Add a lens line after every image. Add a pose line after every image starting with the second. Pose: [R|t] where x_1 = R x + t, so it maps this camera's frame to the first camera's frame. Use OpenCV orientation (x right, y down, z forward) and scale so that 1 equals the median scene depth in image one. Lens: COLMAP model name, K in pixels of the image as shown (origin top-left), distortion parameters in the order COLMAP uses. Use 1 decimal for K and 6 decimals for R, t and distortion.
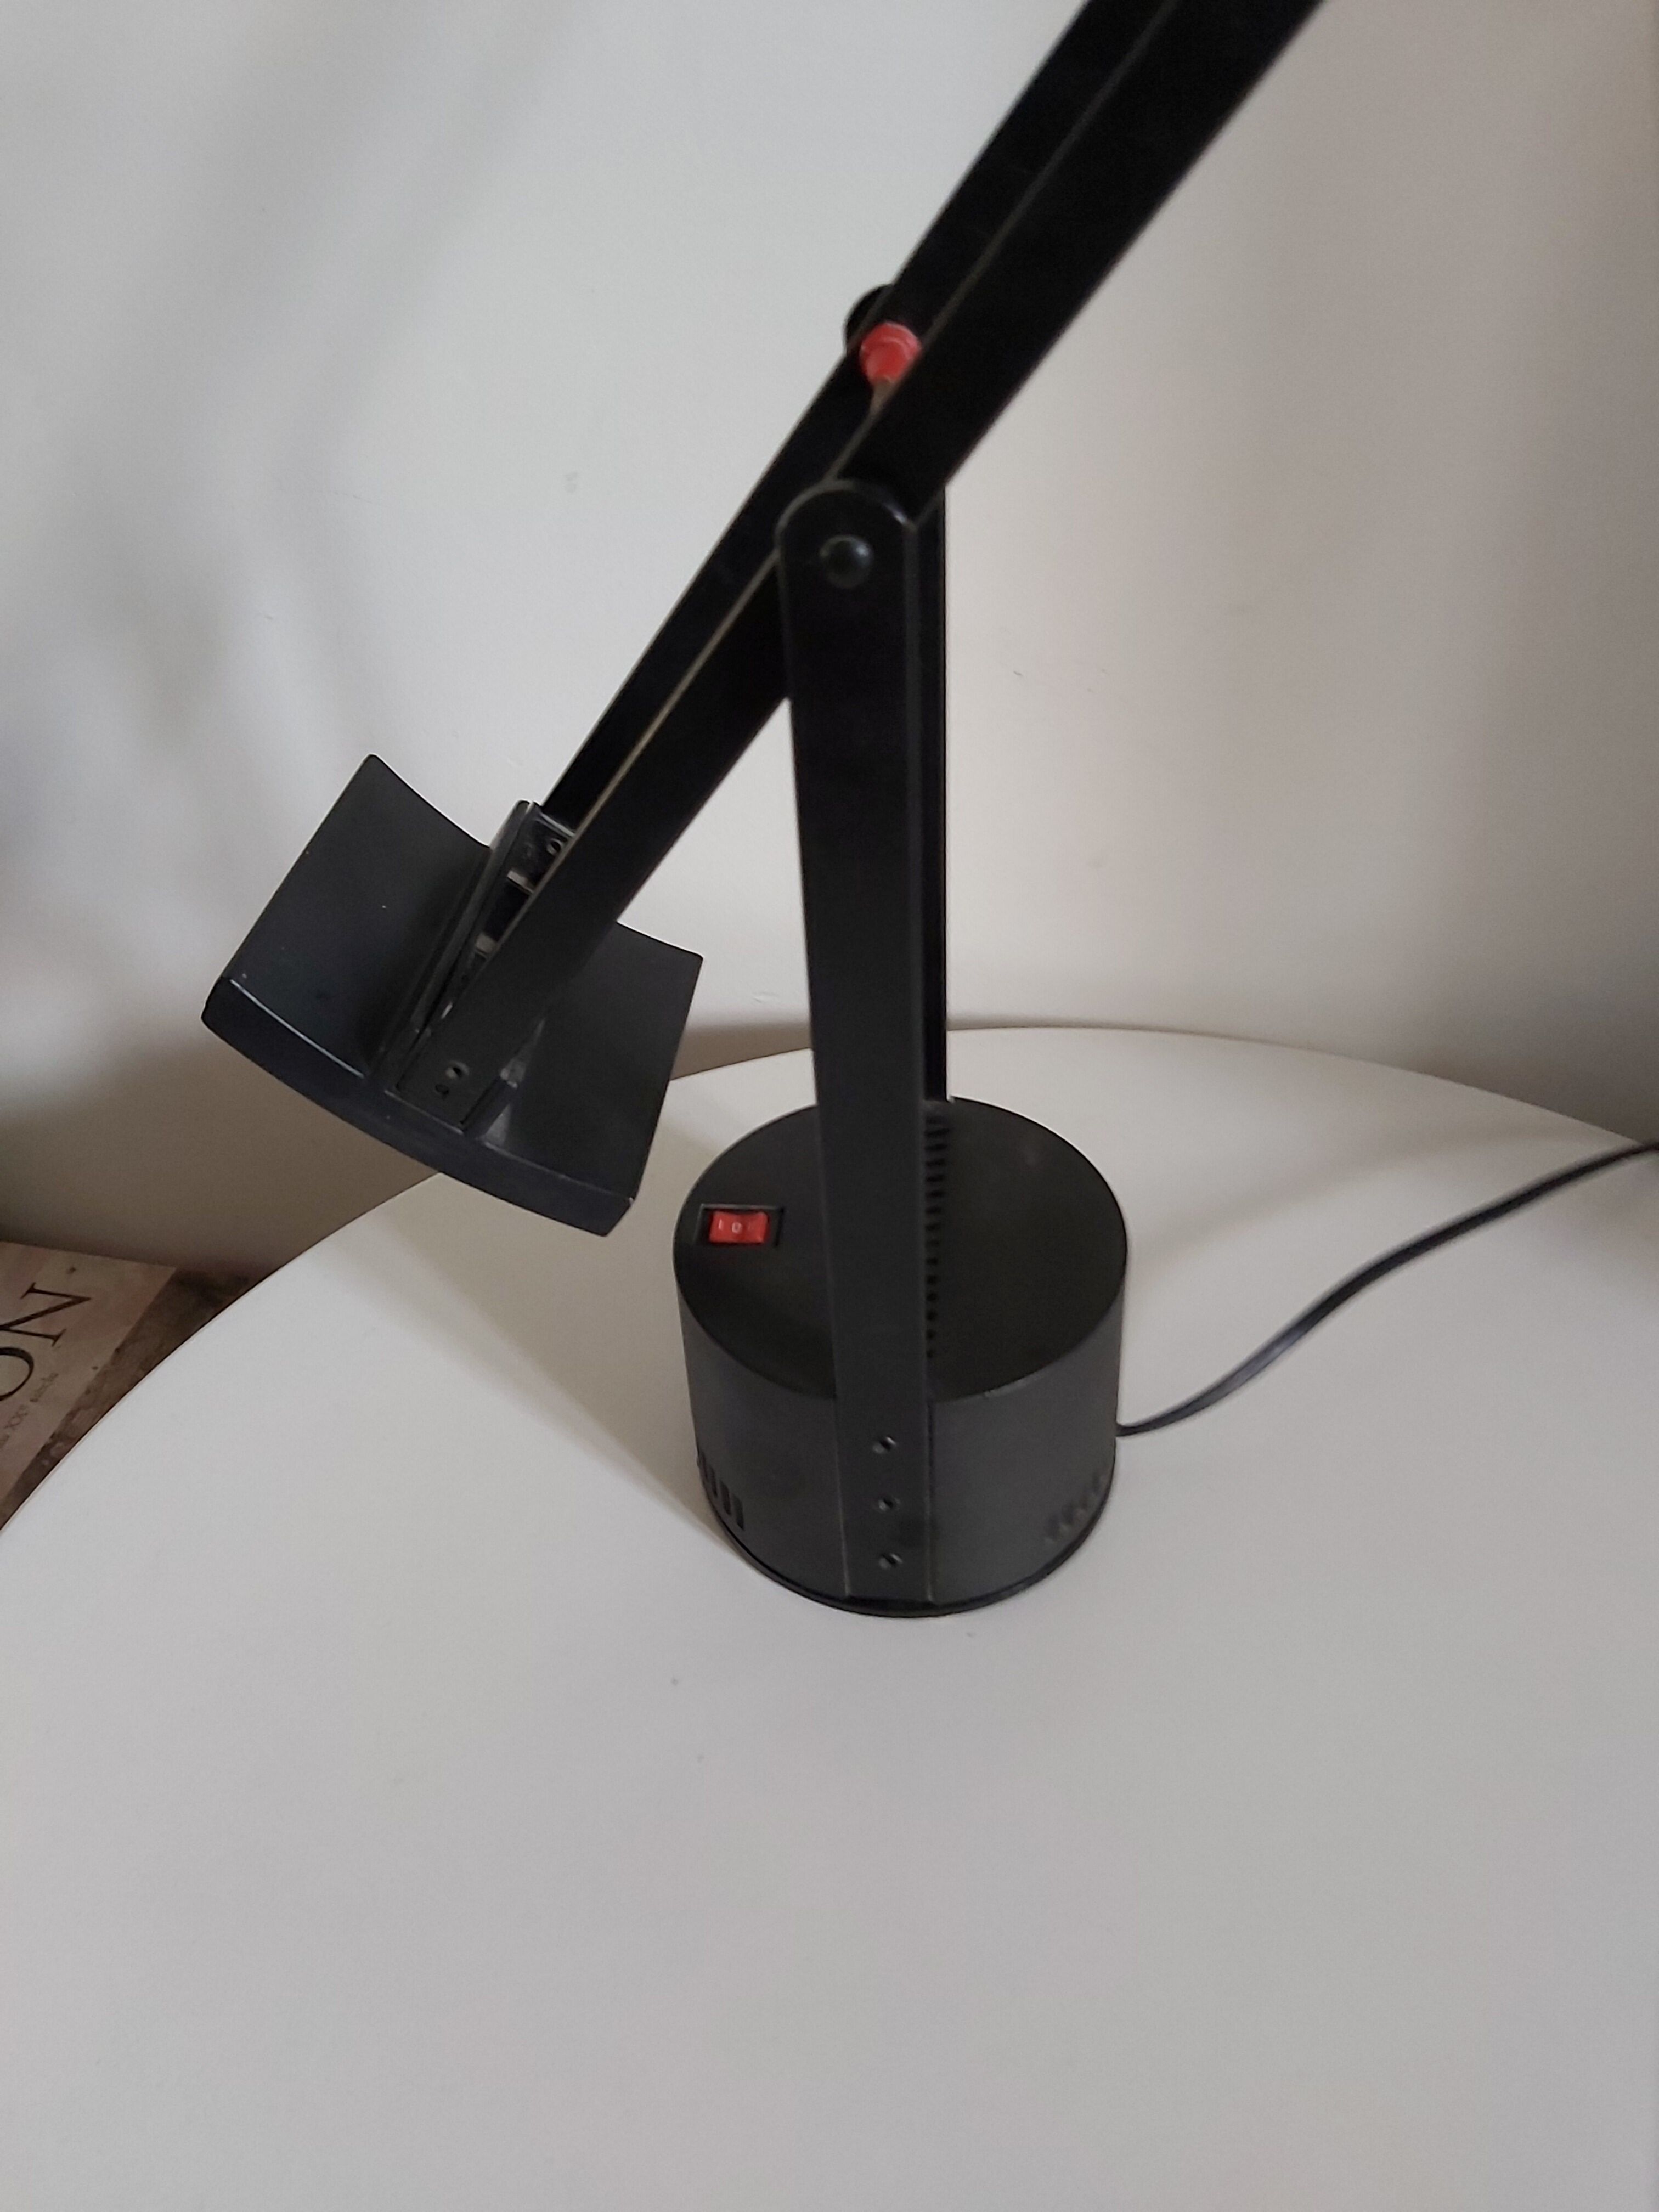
lens RADIAL K [[1730.2, 0, 808.3], [0, 1730.2, 1115.3], [0, 0, 1]] dist [0.034758, -0.069575]
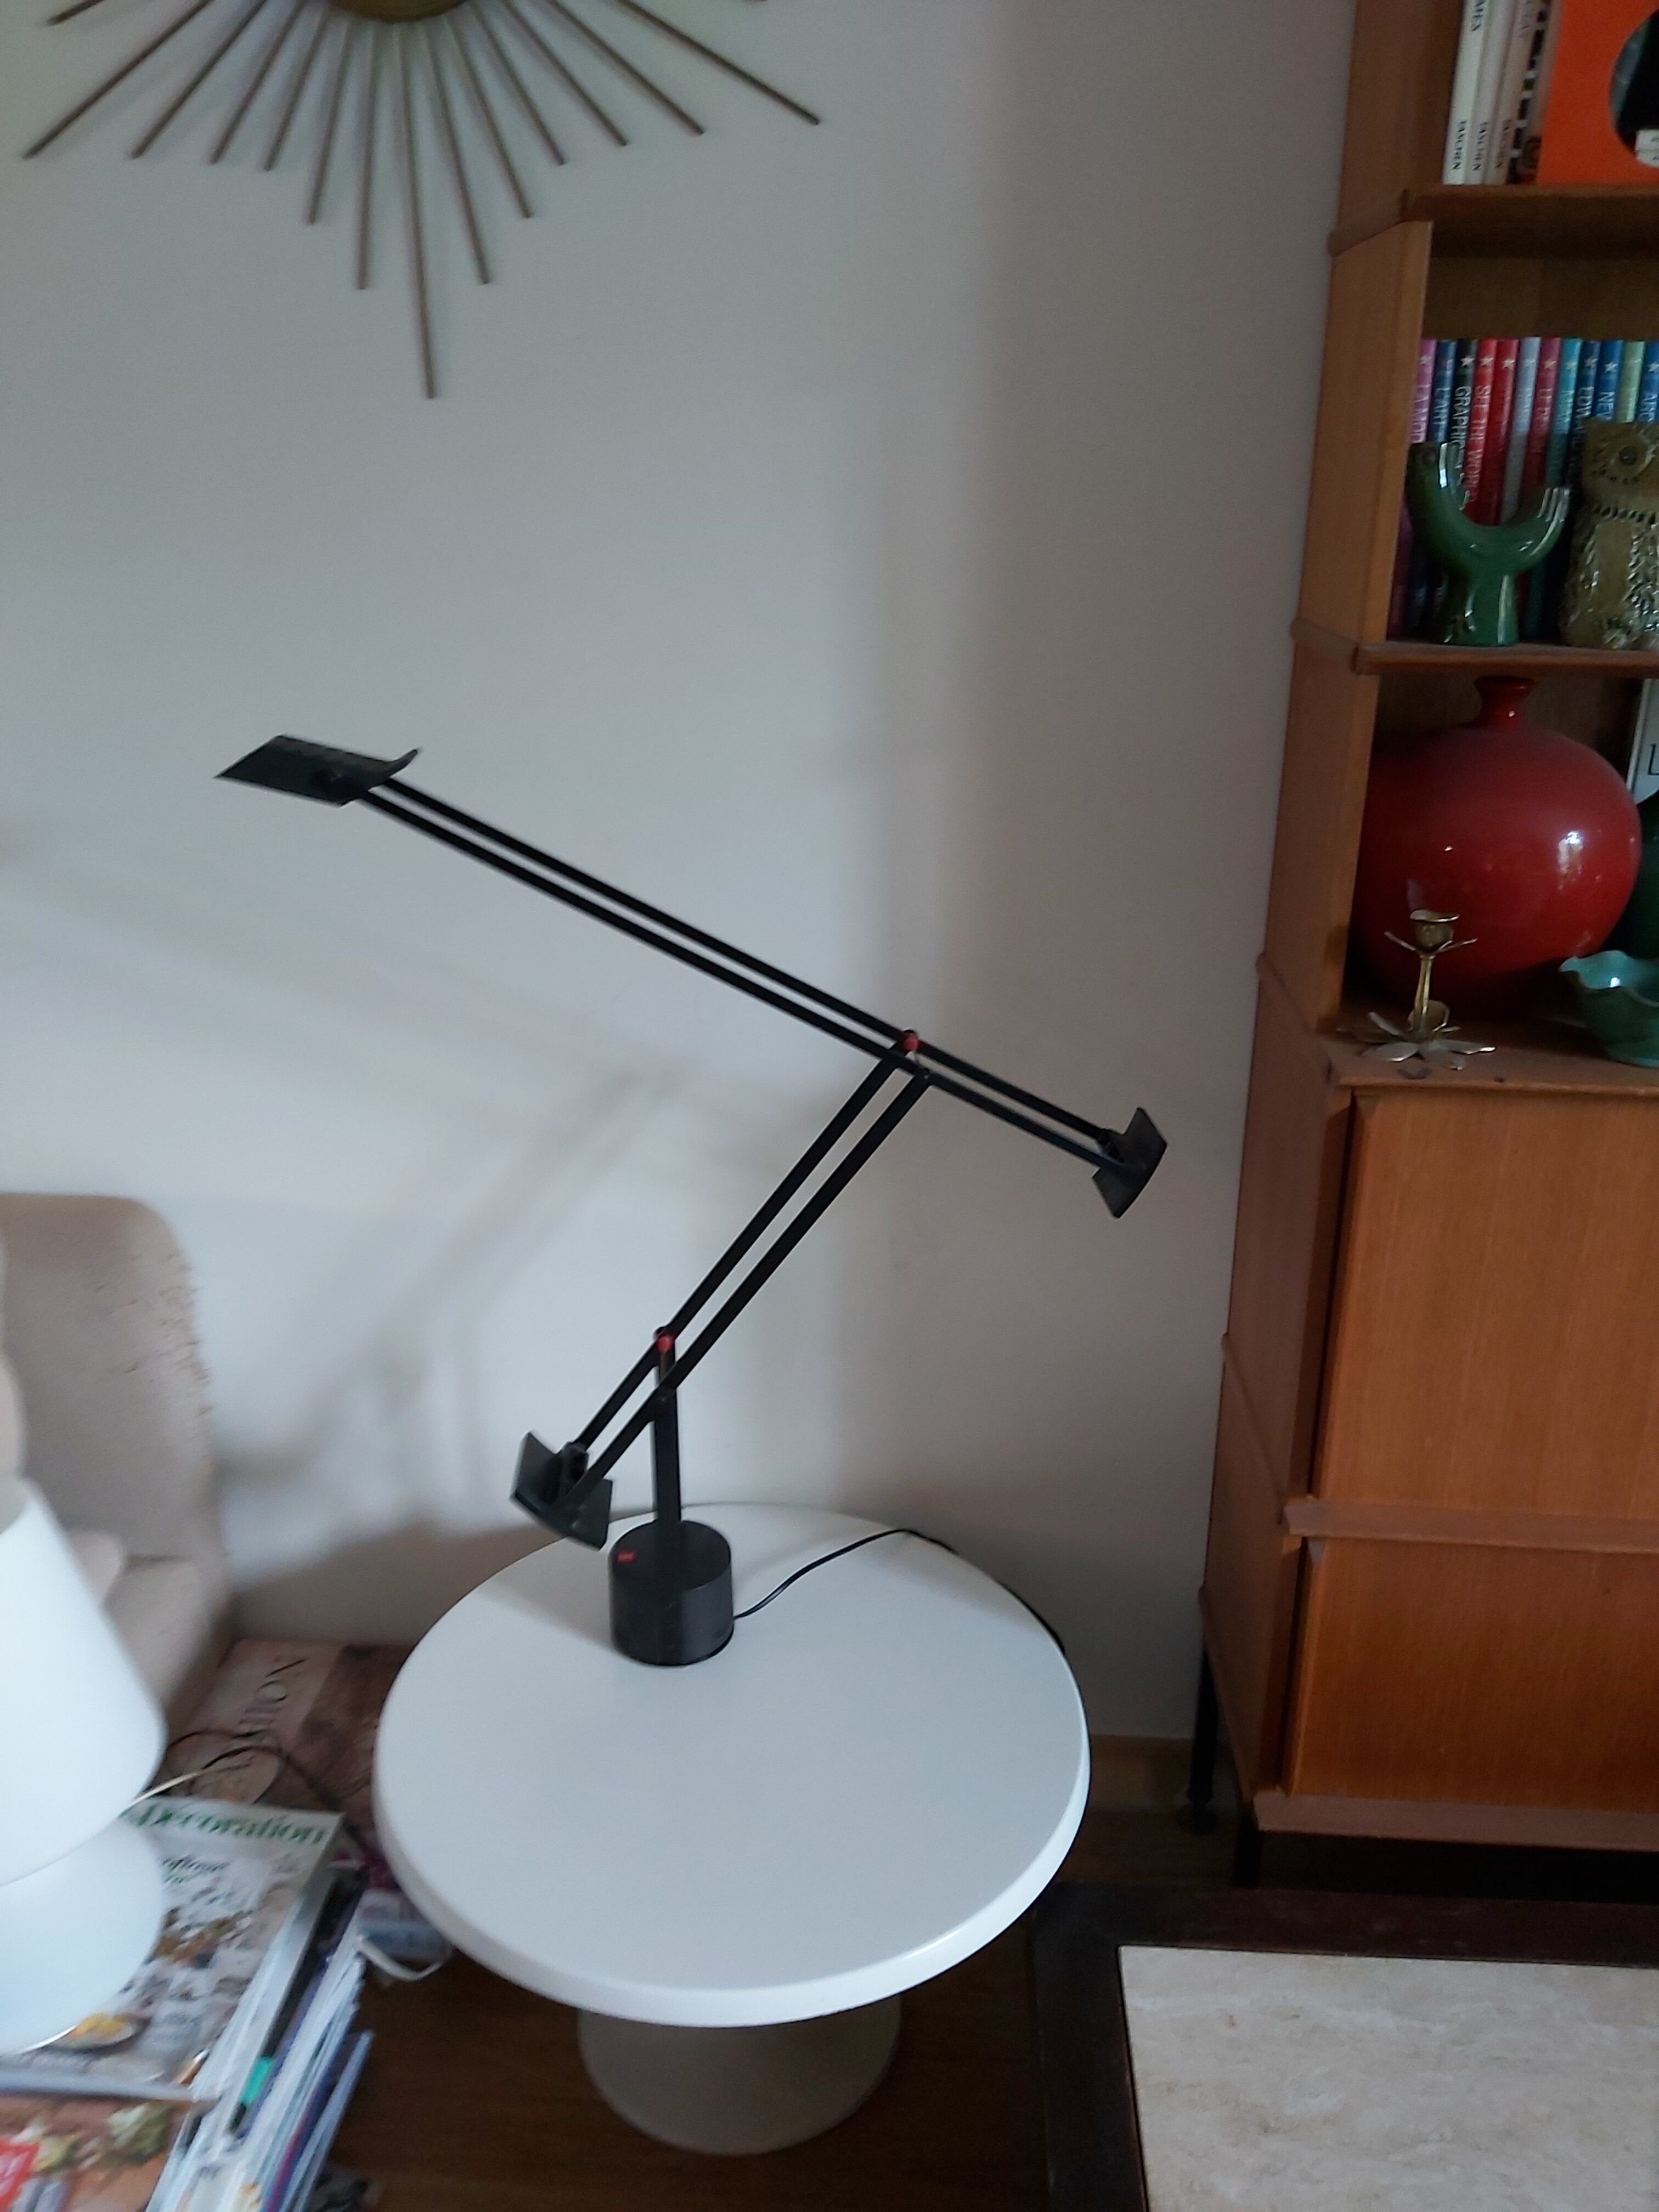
lens RADIAL K [[1730.2, 0, 843.2], [0, 1730.2, 1096.4], [0, 0, 1]] dist [0.034758, -0.069575]
pose [[0.982692, -0.010001, 0.184977, -0.237924], [0.069851, 0.944840, -0.319999, 0.322782], [-0.171573, 0.327381, 0.929185, -2.579178]]
